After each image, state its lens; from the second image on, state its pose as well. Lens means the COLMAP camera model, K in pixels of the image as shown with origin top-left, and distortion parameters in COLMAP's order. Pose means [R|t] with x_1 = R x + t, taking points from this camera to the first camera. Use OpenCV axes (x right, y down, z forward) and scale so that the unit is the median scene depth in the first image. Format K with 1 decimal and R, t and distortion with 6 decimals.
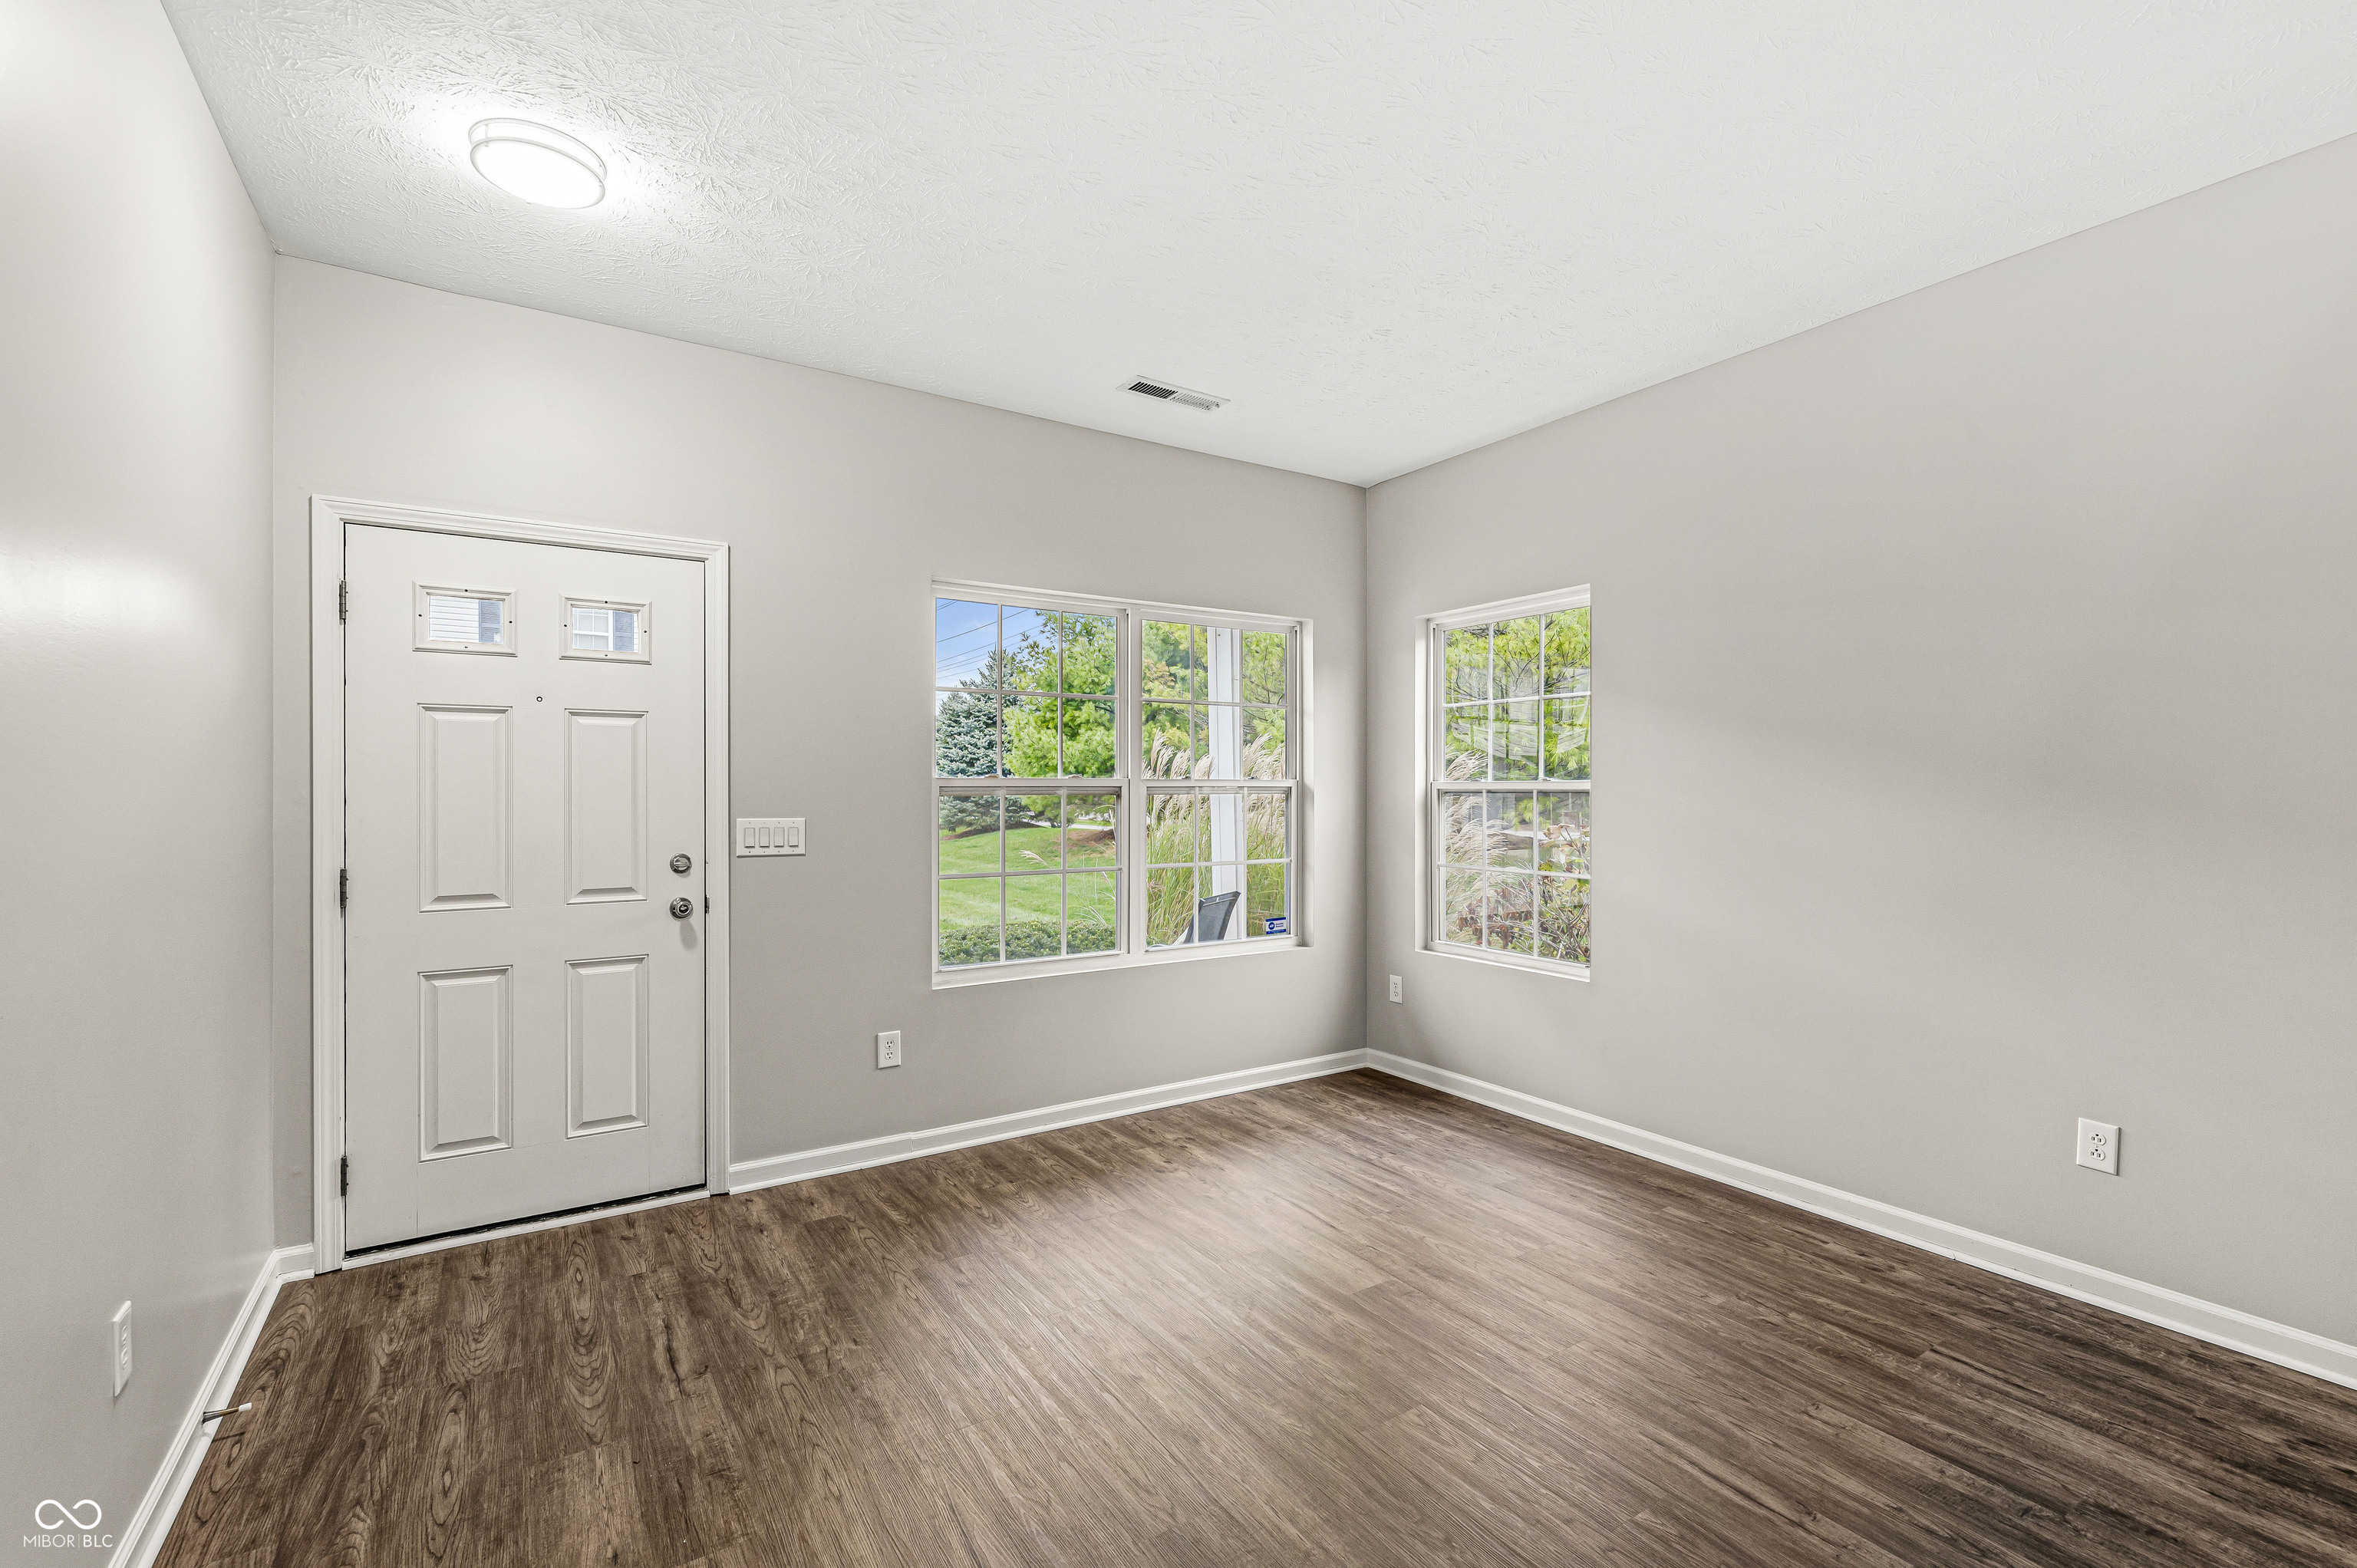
lens RADIAL K [[1028.4, 0, 1175.4], [0, 1028.4, 782.2], [0, 0, 1]] dist [0.001553, -0.000565]
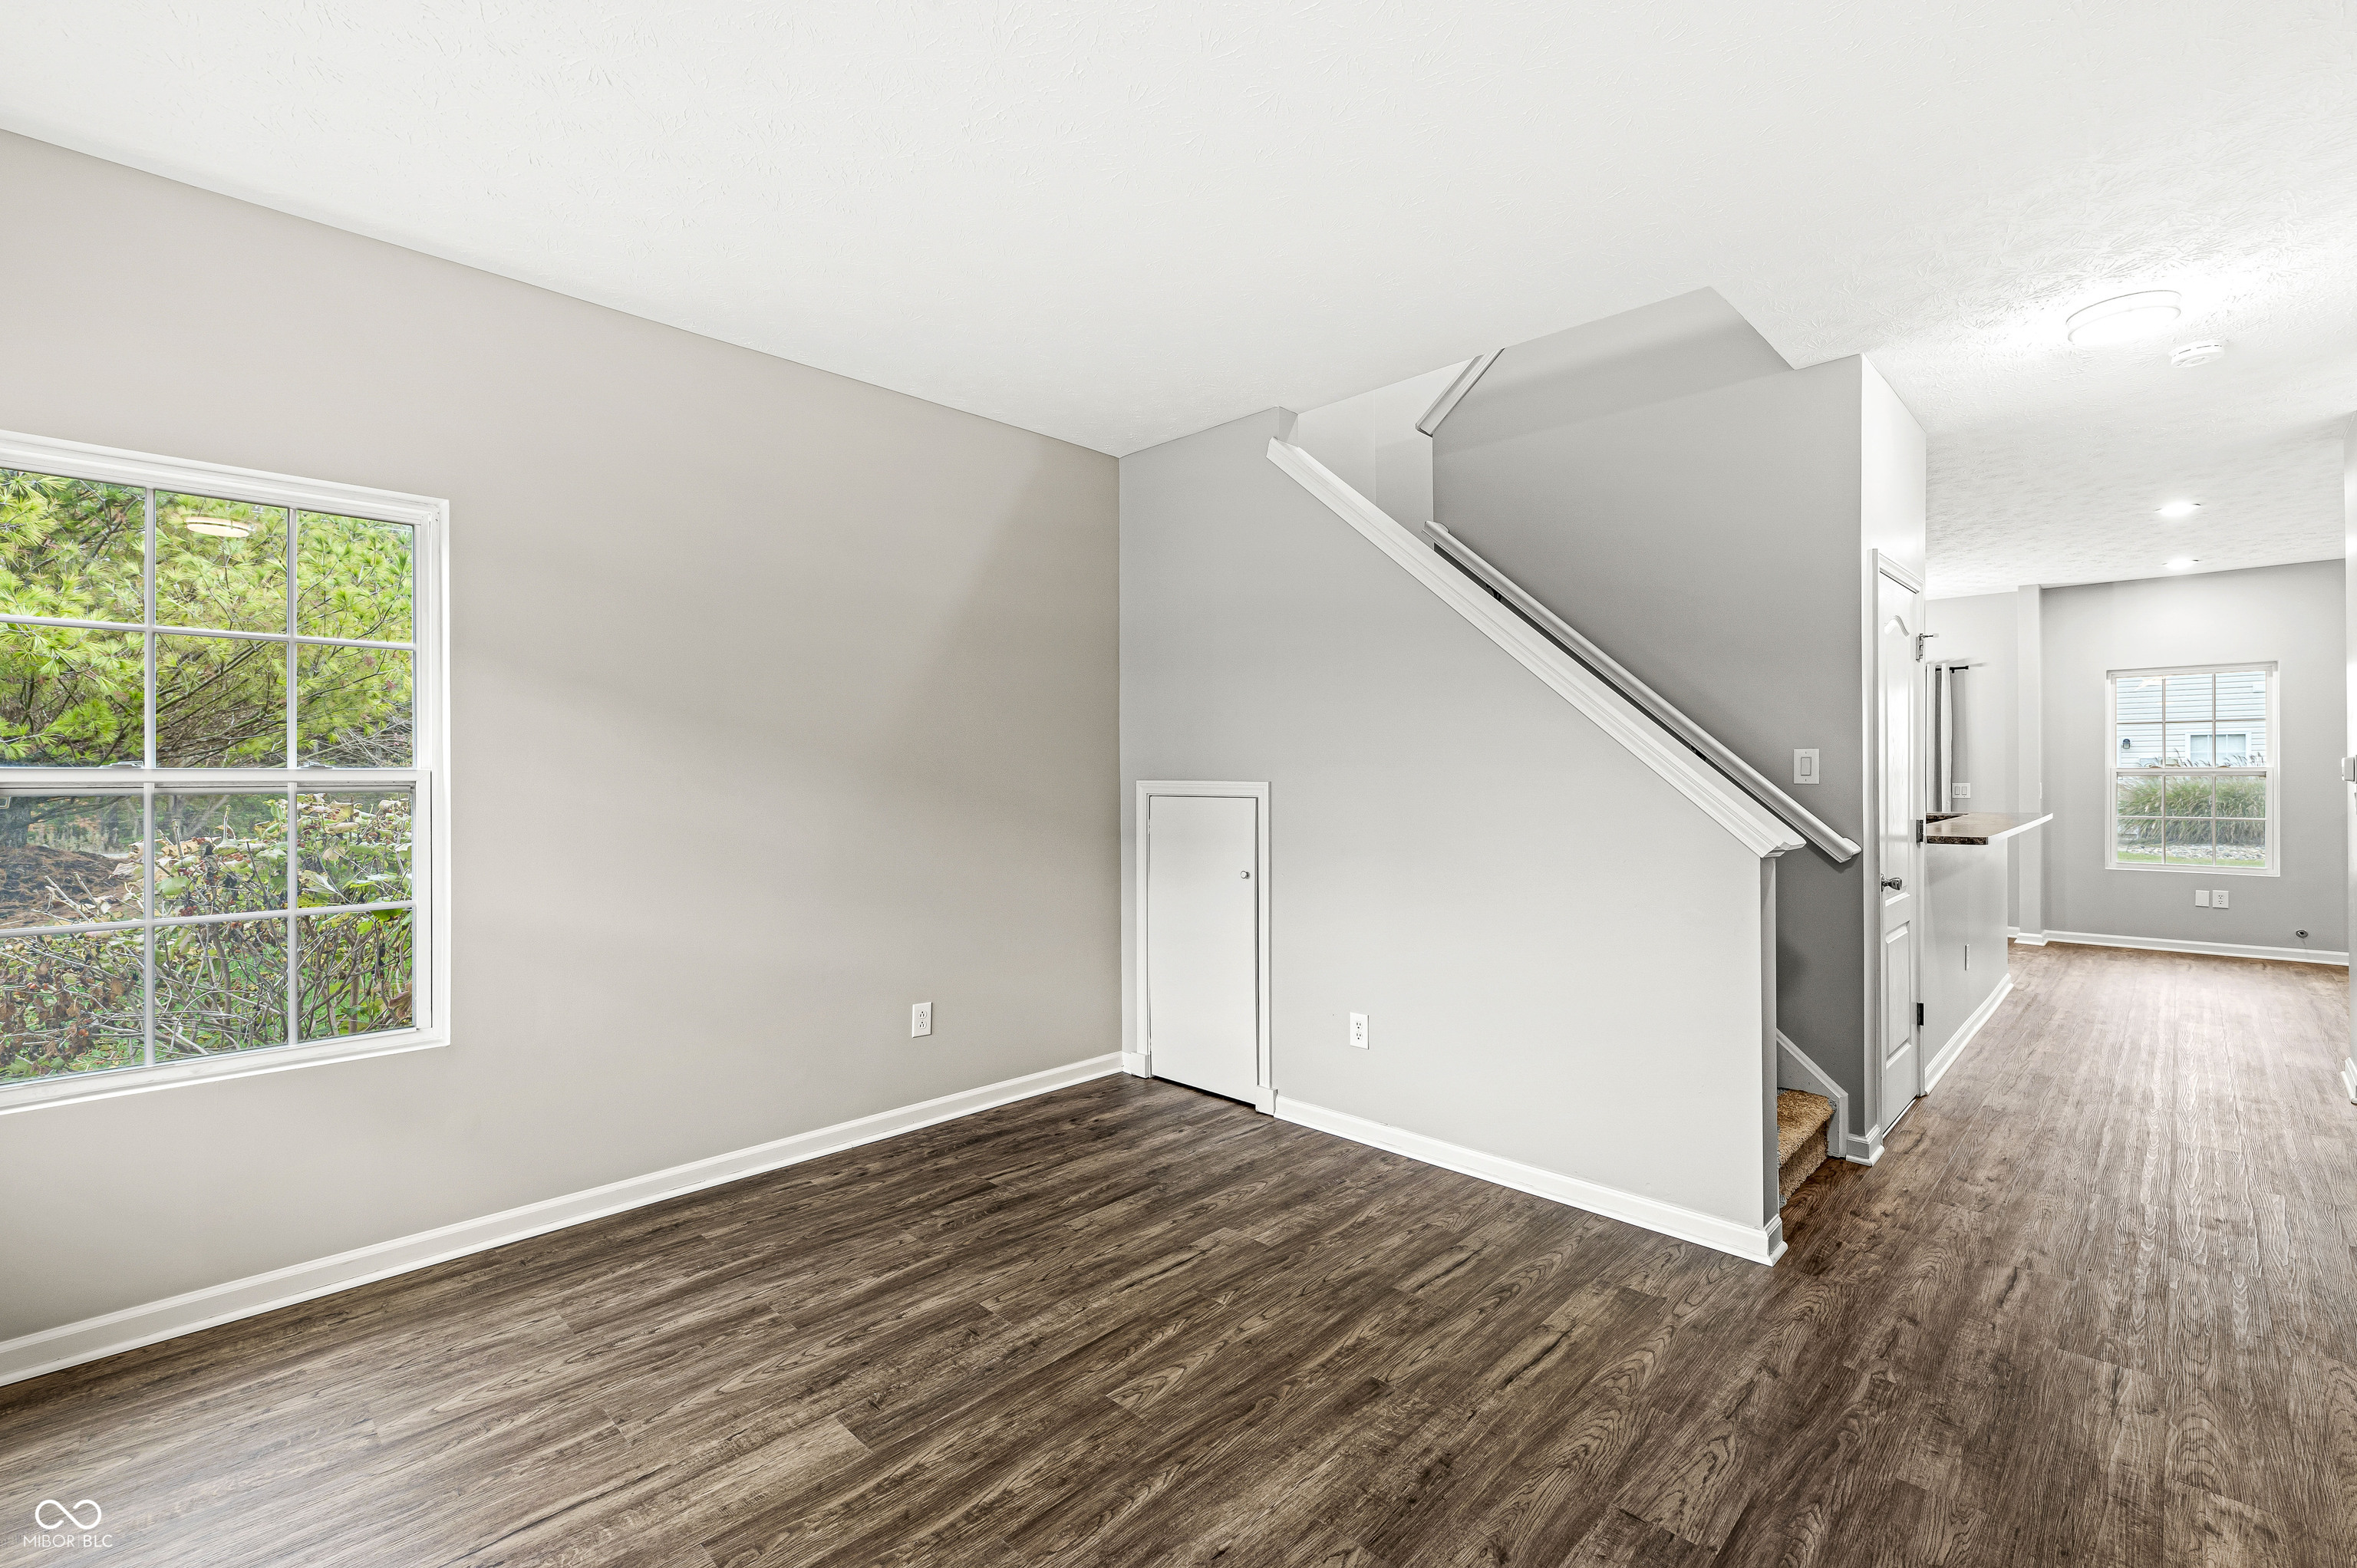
lens RADIAL K [[1028.4, 0, 1178.9], [0, 1028.4, 781.2], [0, 0, 1]] dist [0.001553, -0.000565]
pose [[-0.225102, -0.002441, 0.974332, -0.587452], [-0.000827, 0.999997, 0.002315, 0.006328], [-0.974335, -0.000285, -0.225104, 0.911553]]
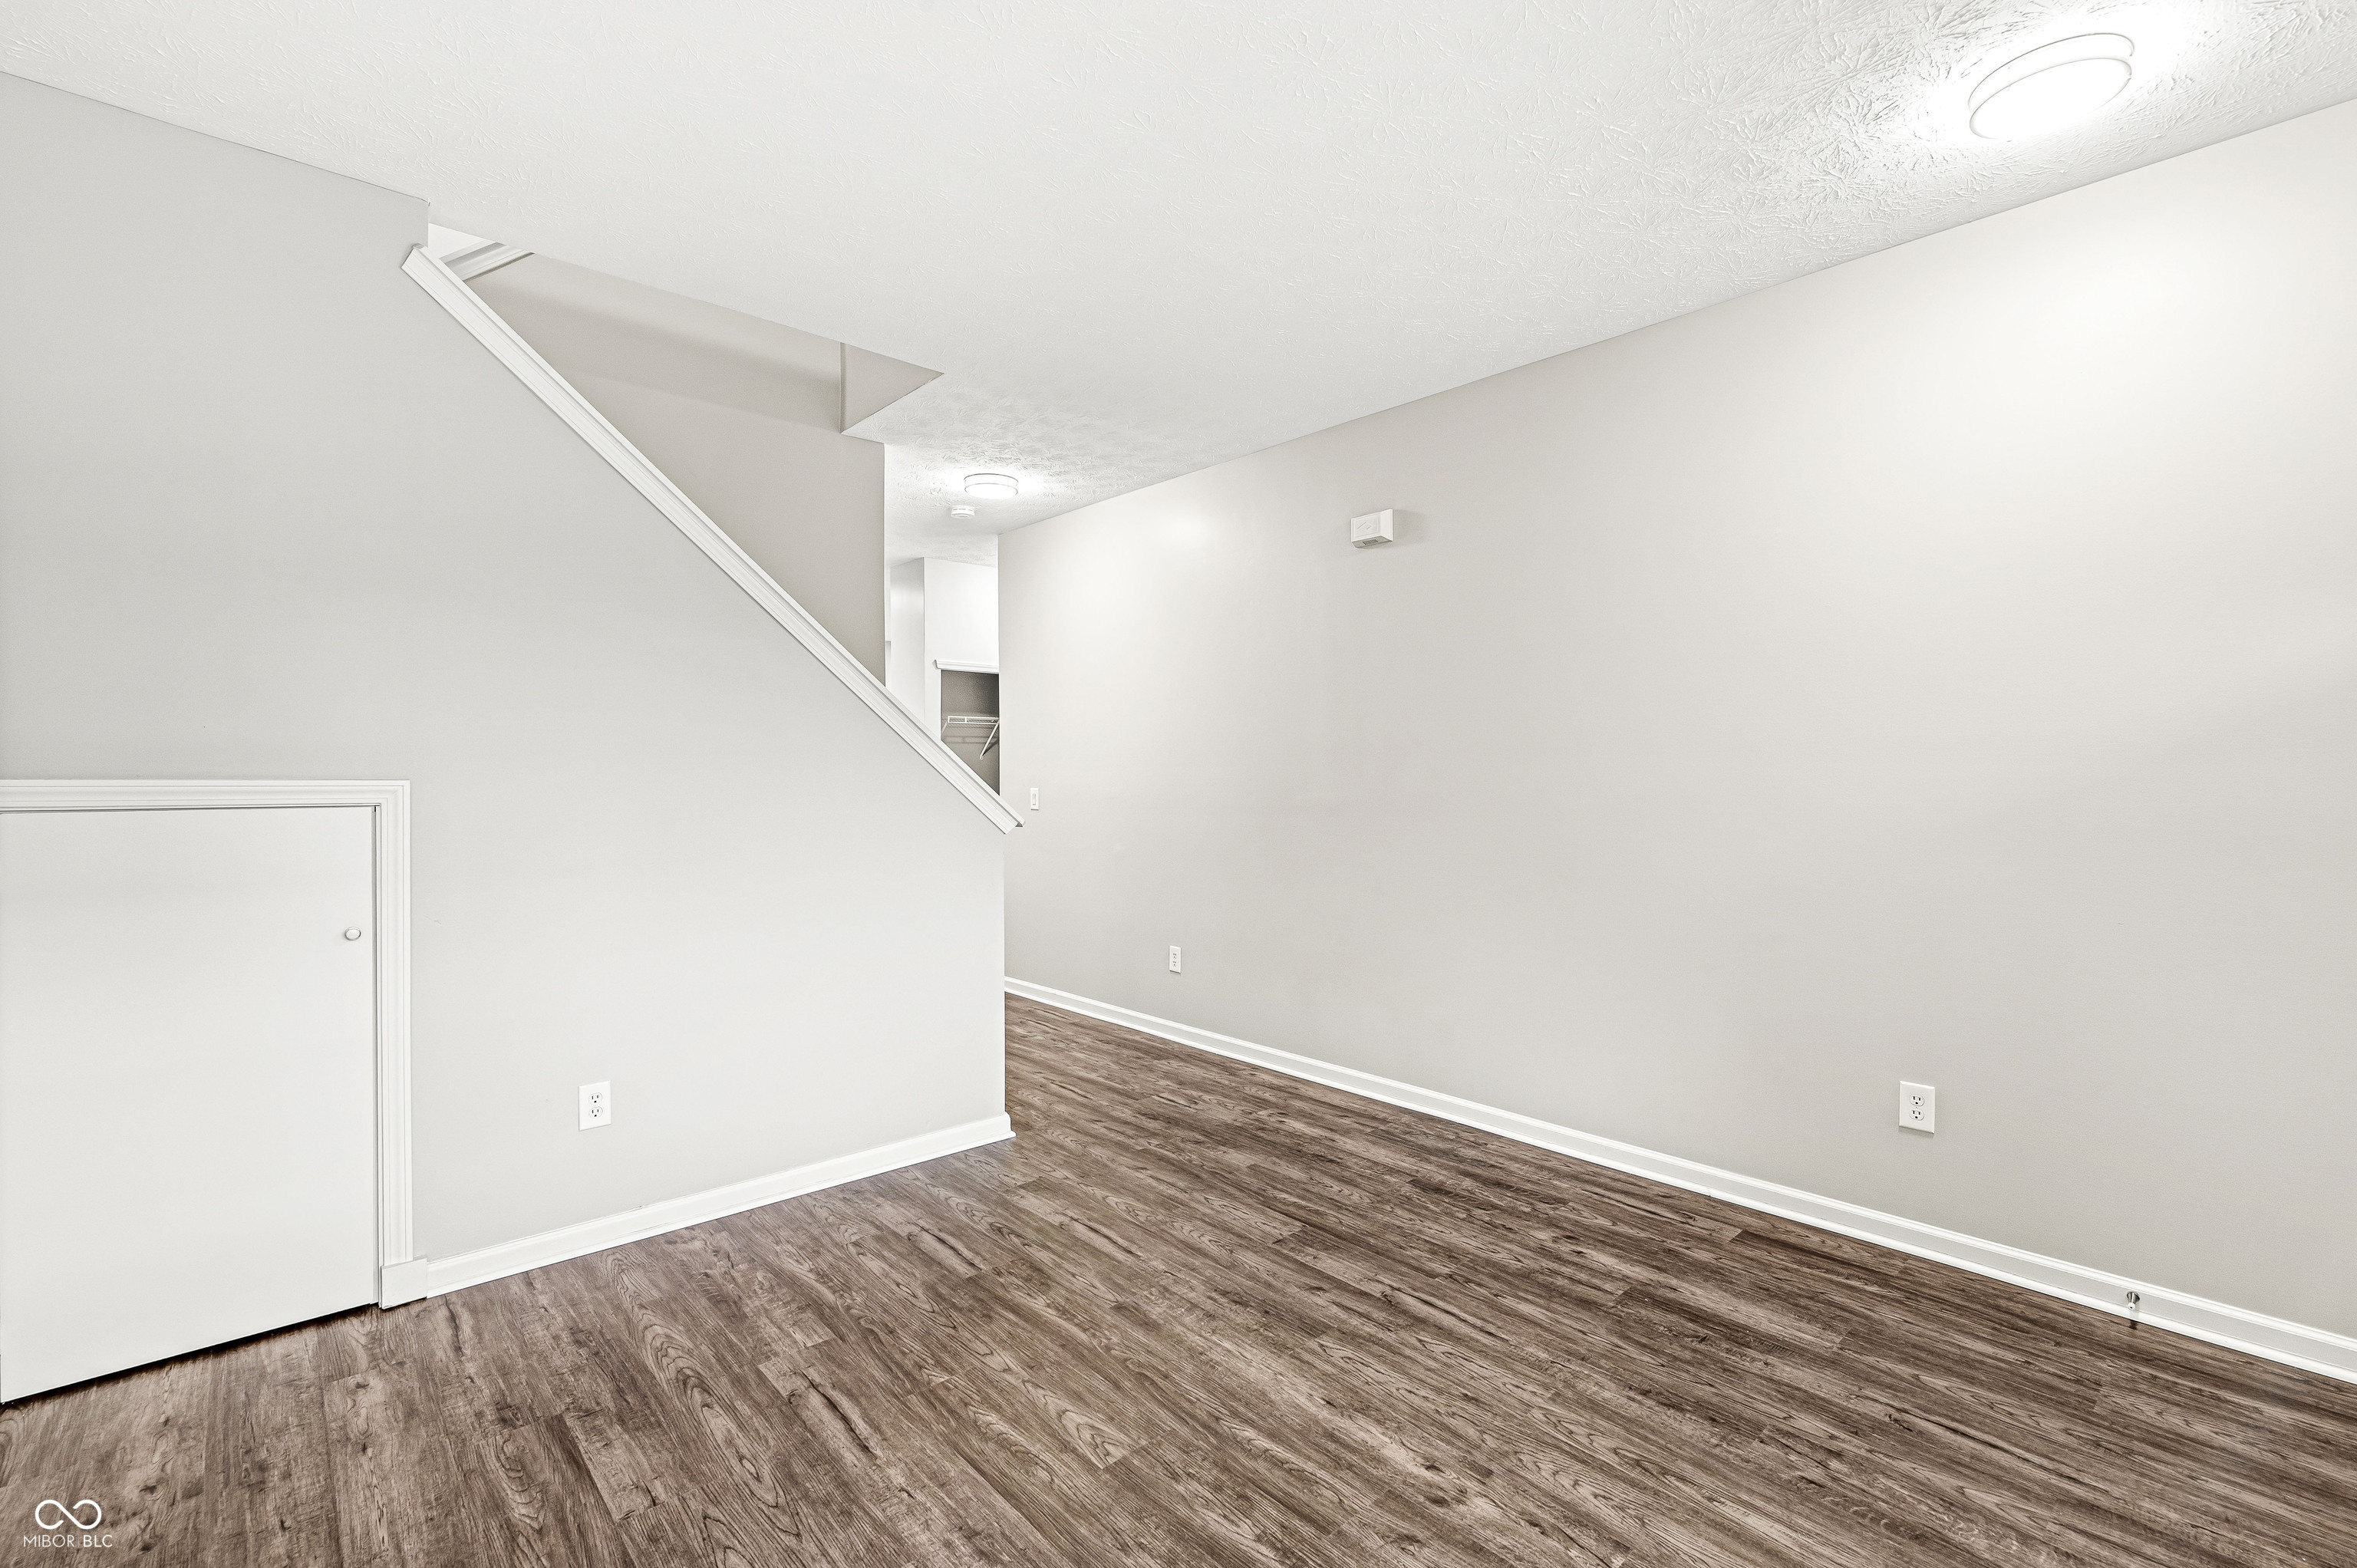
lens RADIAL K [[1028.4, 0, 1189.6], [0, 1028.4, 779.6], [0, 0, 1]] dist [0.001553, -0.000565]
pose [[-0.985333, 0.004321, -0.170589, 0.246392], [0.004079, 0.999990, 0.001764, 0.010751], [0.170595, 0.001042, -0.985341, 1.482797]]
